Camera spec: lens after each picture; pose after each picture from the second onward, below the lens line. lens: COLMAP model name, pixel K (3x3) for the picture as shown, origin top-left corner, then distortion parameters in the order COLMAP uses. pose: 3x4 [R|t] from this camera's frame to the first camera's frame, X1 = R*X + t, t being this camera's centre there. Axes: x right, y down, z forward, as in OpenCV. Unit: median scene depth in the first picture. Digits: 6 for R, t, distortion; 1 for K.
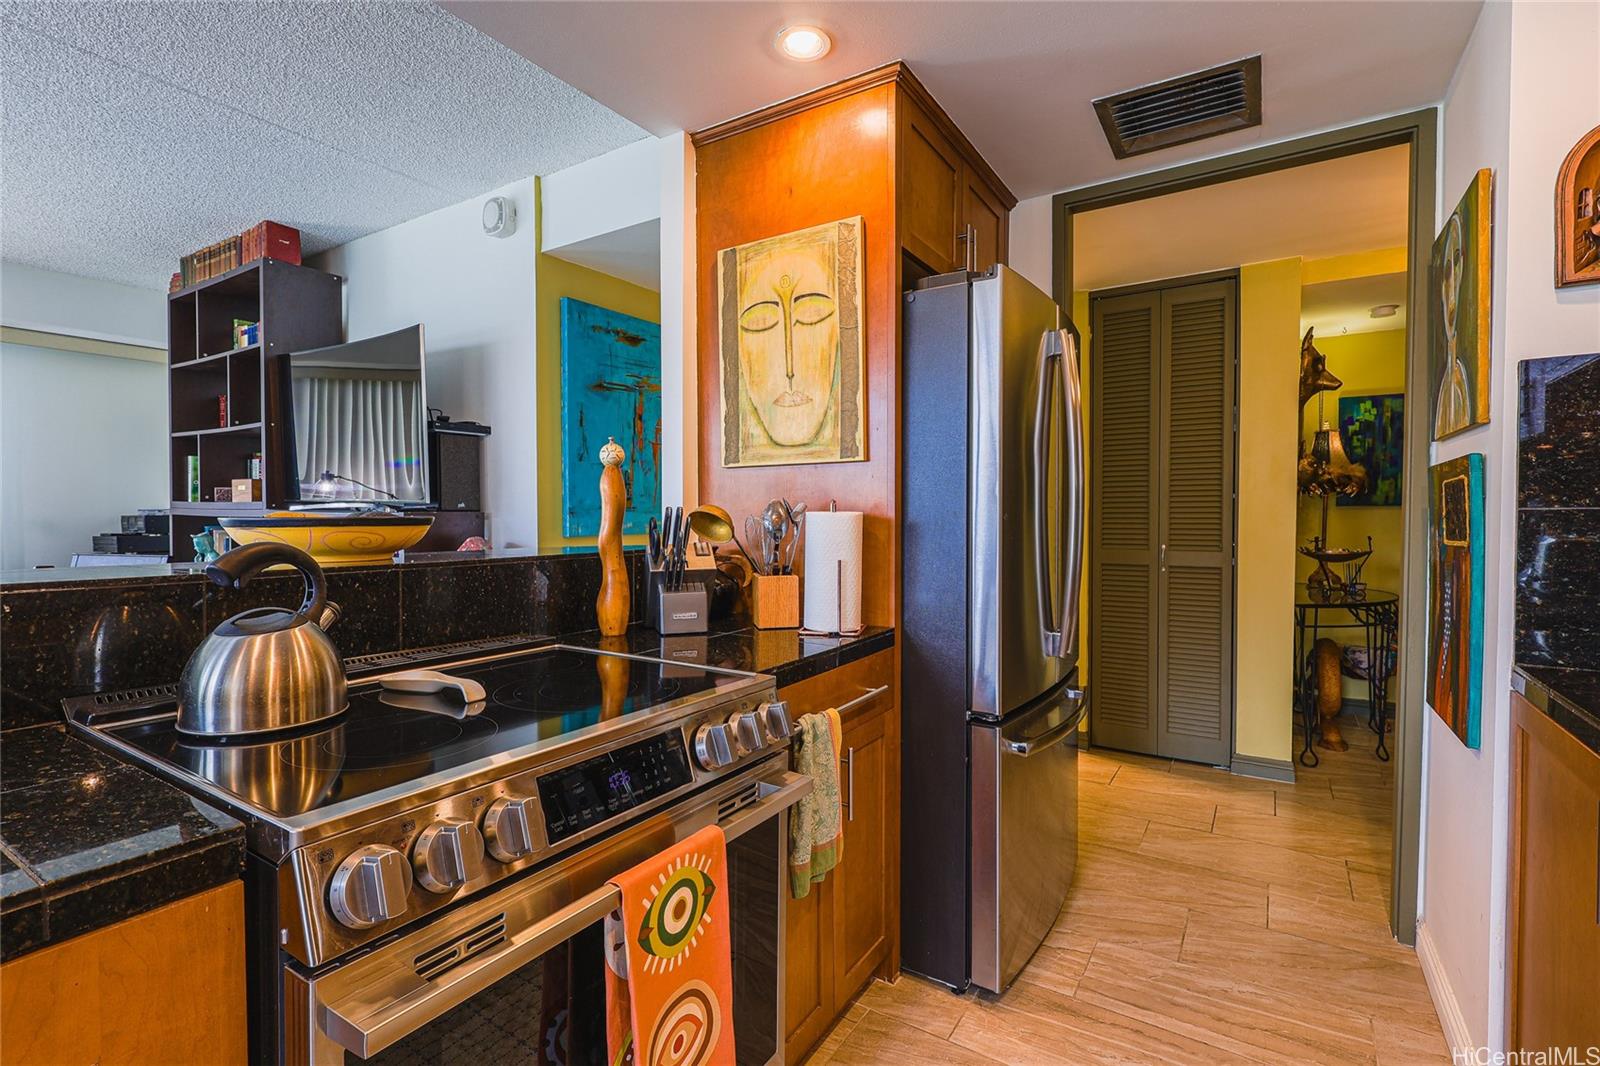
lens RADIAL K [[735.6, 0, 800.6], [0, 735.6, 531.8], [0, 0, 1]] dist [-0.000861, 0.002007]
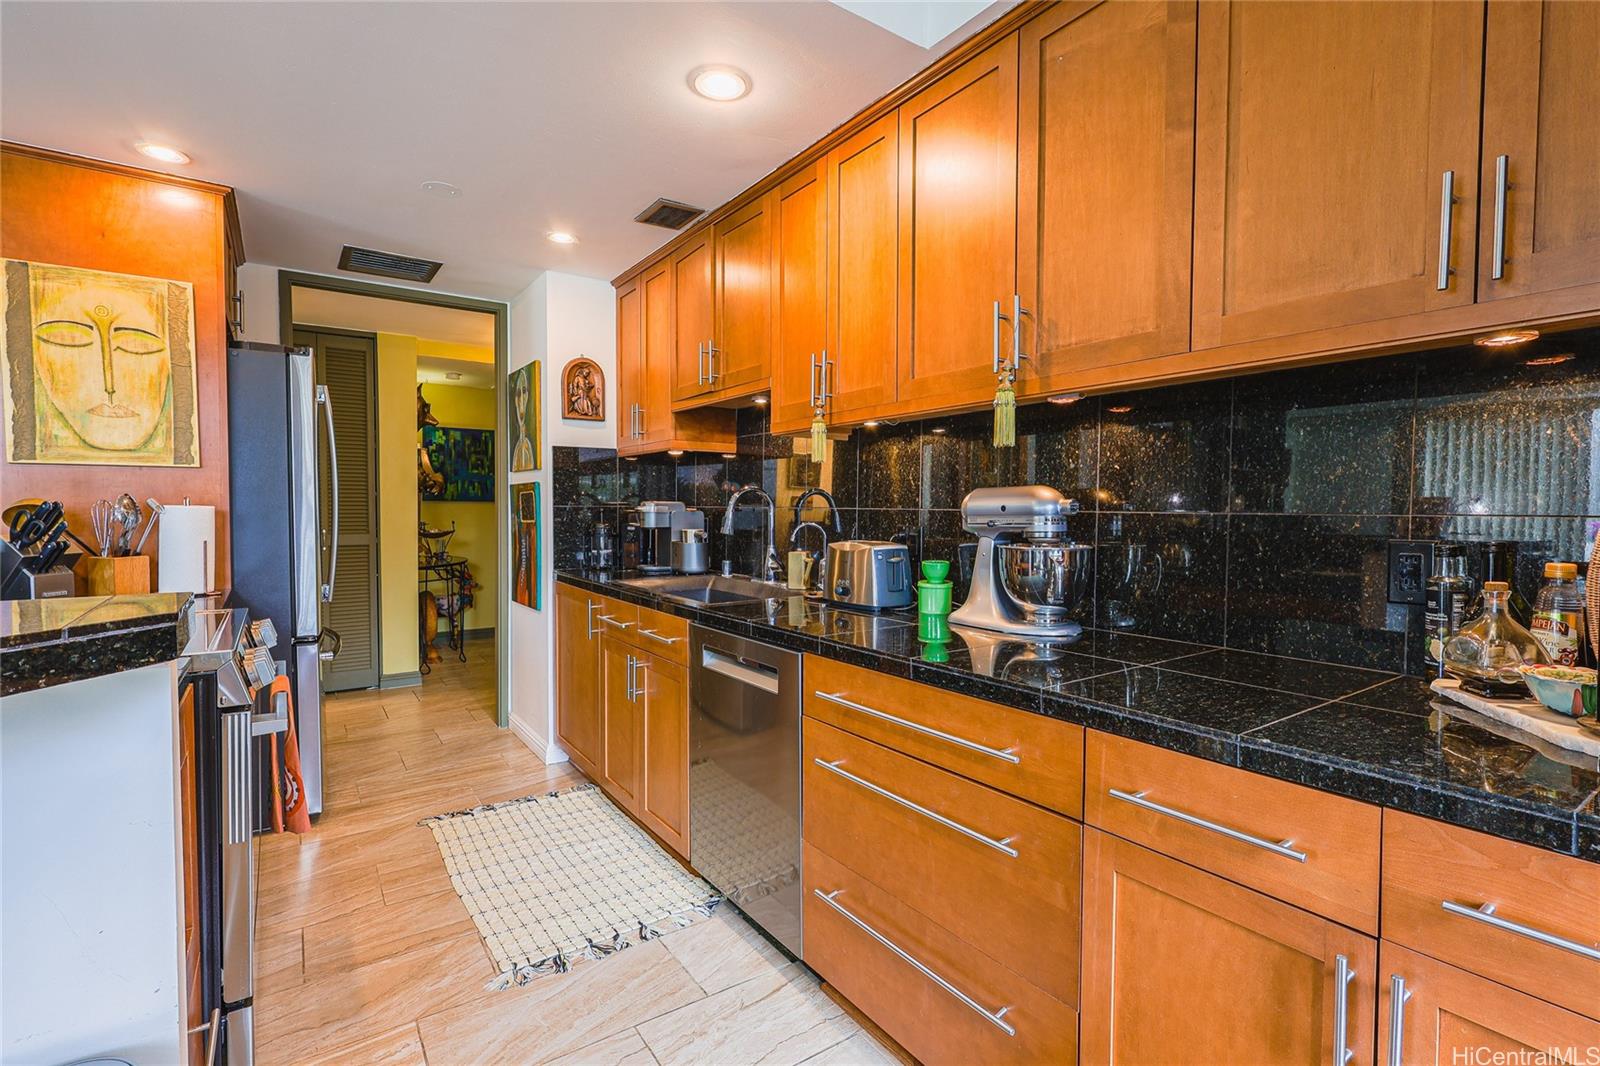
lens RADIAL K [[735.6, 0, 797.1], [0, 735.6, 532.4], [0, 0, 1]] dist [-0.000861, 0.002007]
pose [[0.382893, -0.029240, 0.923330, -0.699053], [0.016314, 0.999557, 0.024888, 0.005848], [-0.923649, 0.005534, 0.383200, -0.491335]]
